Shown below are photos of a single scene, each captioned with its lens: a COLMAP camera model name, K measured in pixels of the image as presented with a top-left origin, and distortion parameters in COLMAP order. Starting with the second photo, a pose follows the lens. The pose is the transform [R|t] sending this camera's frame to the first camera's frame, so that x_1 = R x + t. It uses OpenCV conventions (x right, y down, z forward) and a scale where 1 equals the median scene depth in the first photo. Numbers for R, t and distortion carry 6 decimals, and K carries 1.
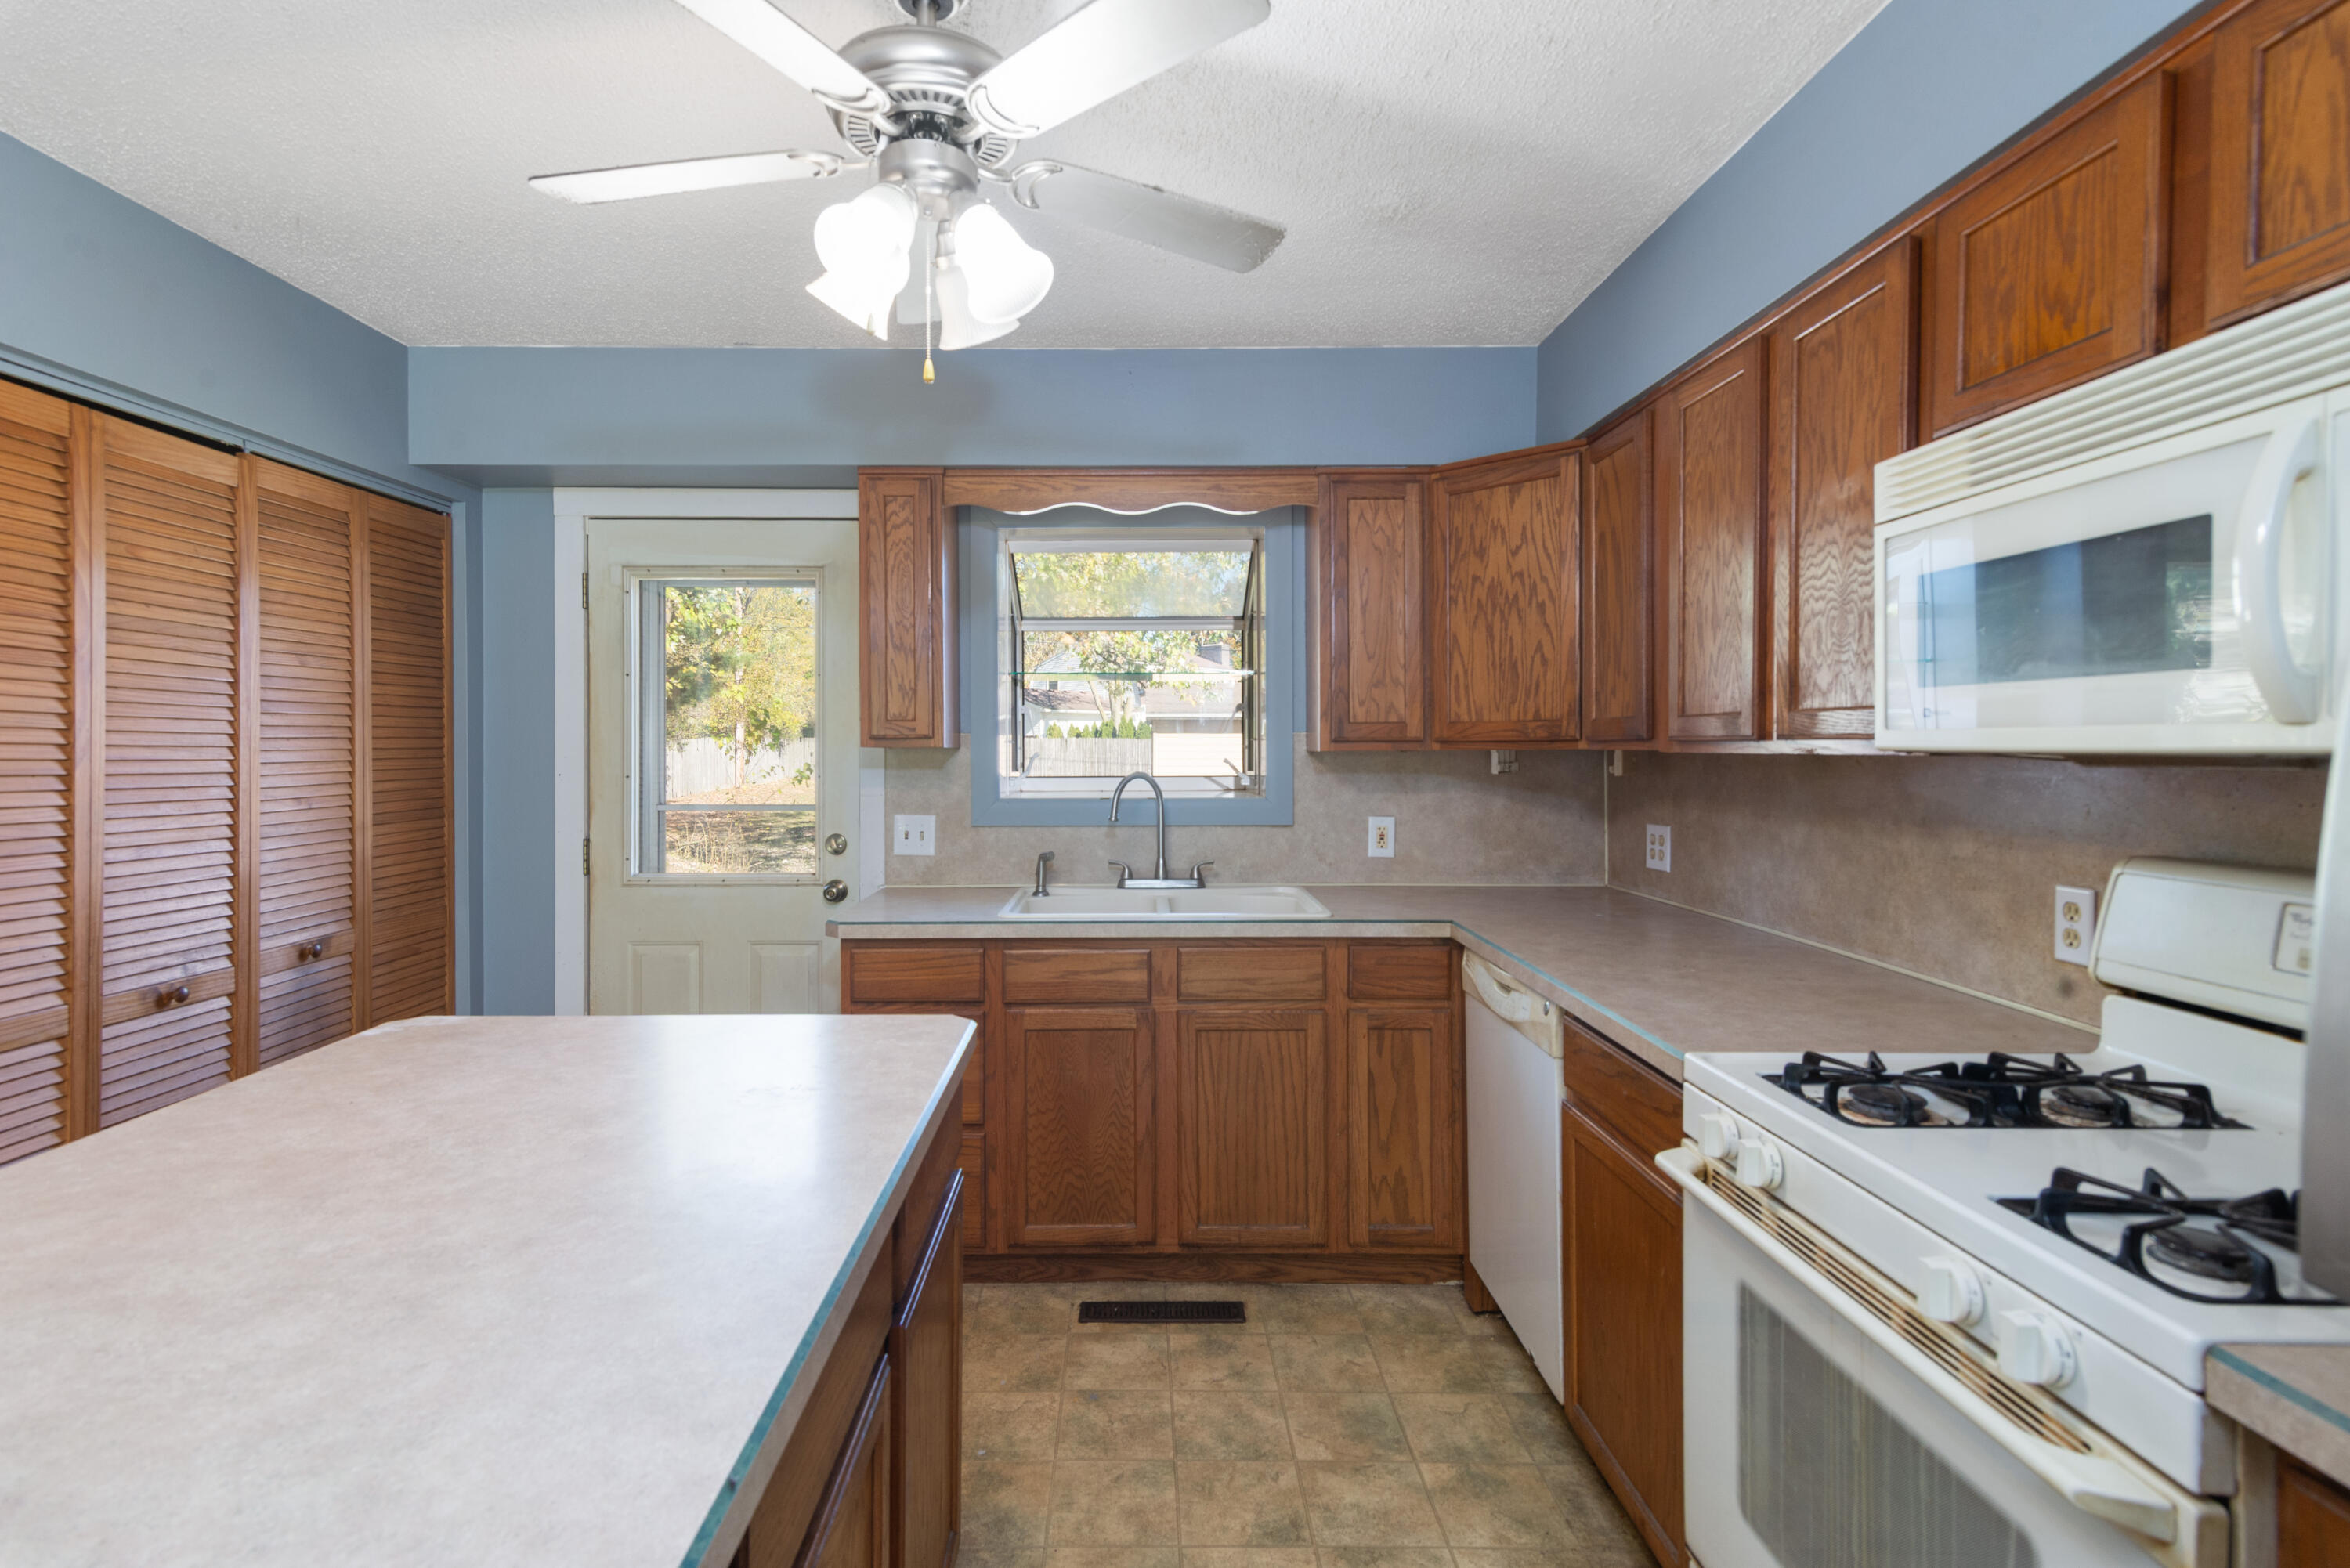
lens RADIAL K [[1152.5, 0, 1137.0], [0, 1152.5, 741.7], [0, 0, 1]] dist [0.015637, 0.000810]
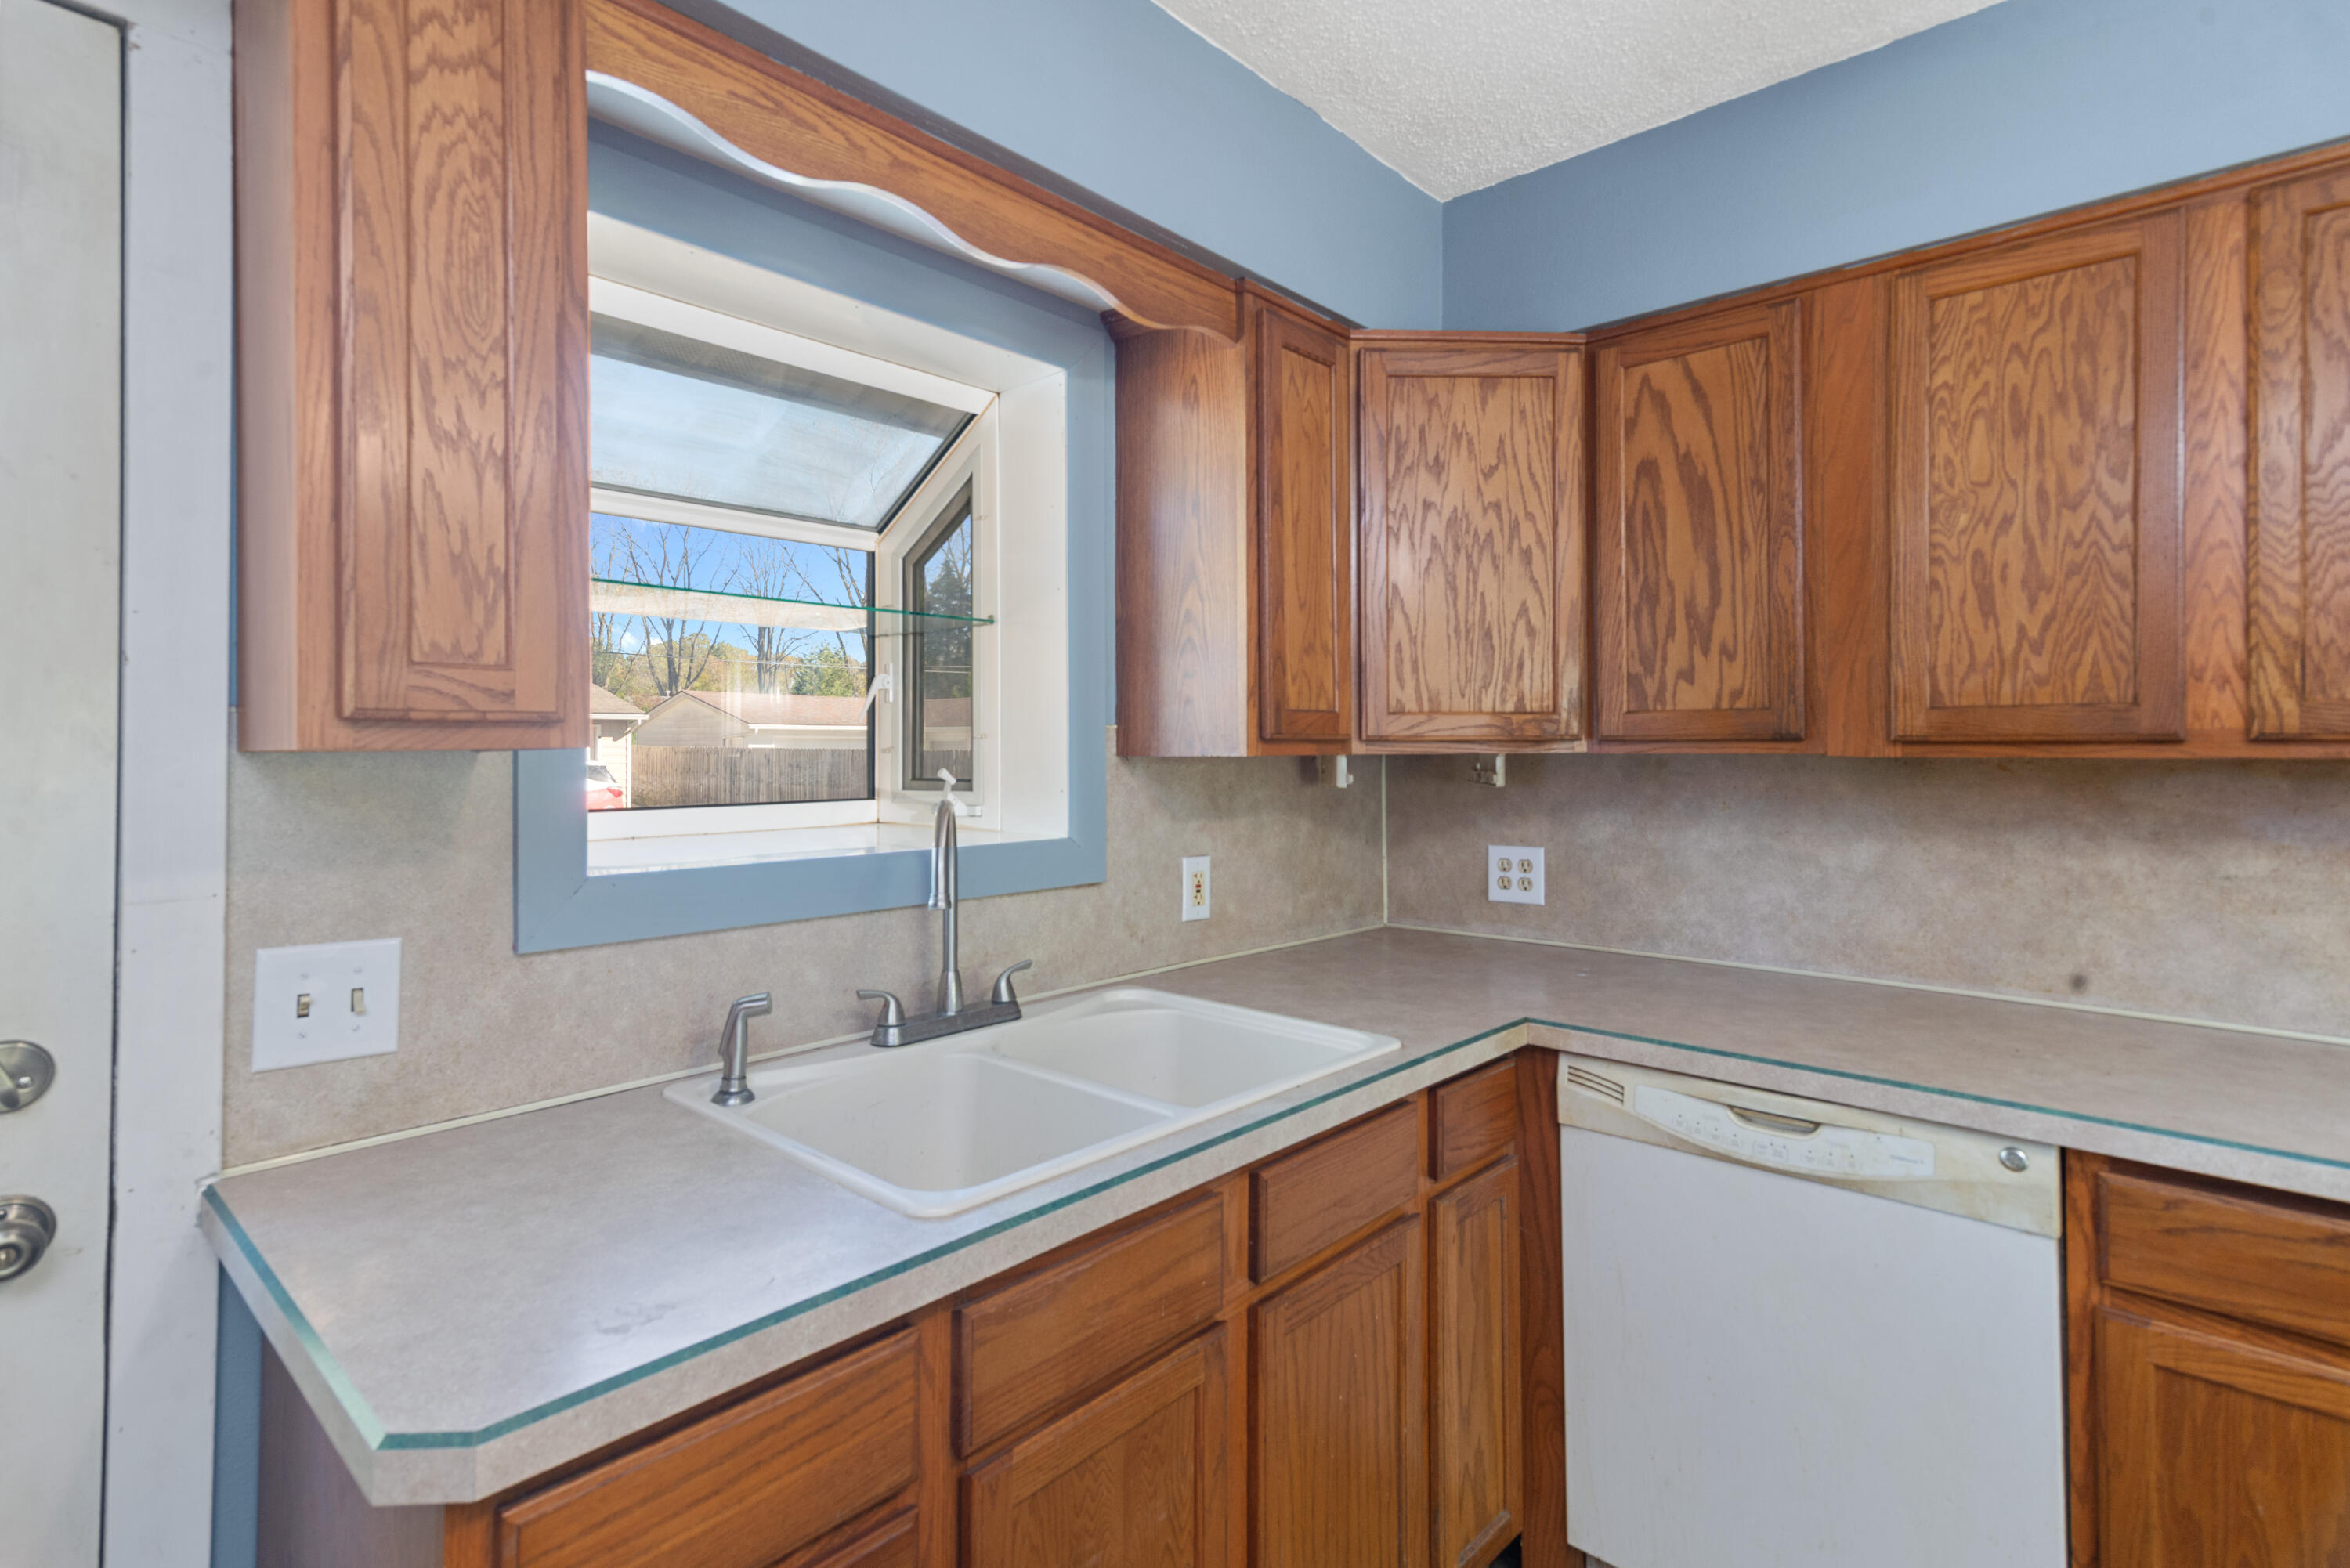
lens RADIAL K [[1154.9, 0, 1169.7], [0, 1154.9, 727.5], [0, 0, 1]] dist [0.018664, 0.000282]
pose [[0.680995, 0.014666, 0.732141, -0.309810], [-0.003143, 0.999849, -0.017106, 0.003575], [-0.732281, 0.009348, 0.680938, 0.637549]]
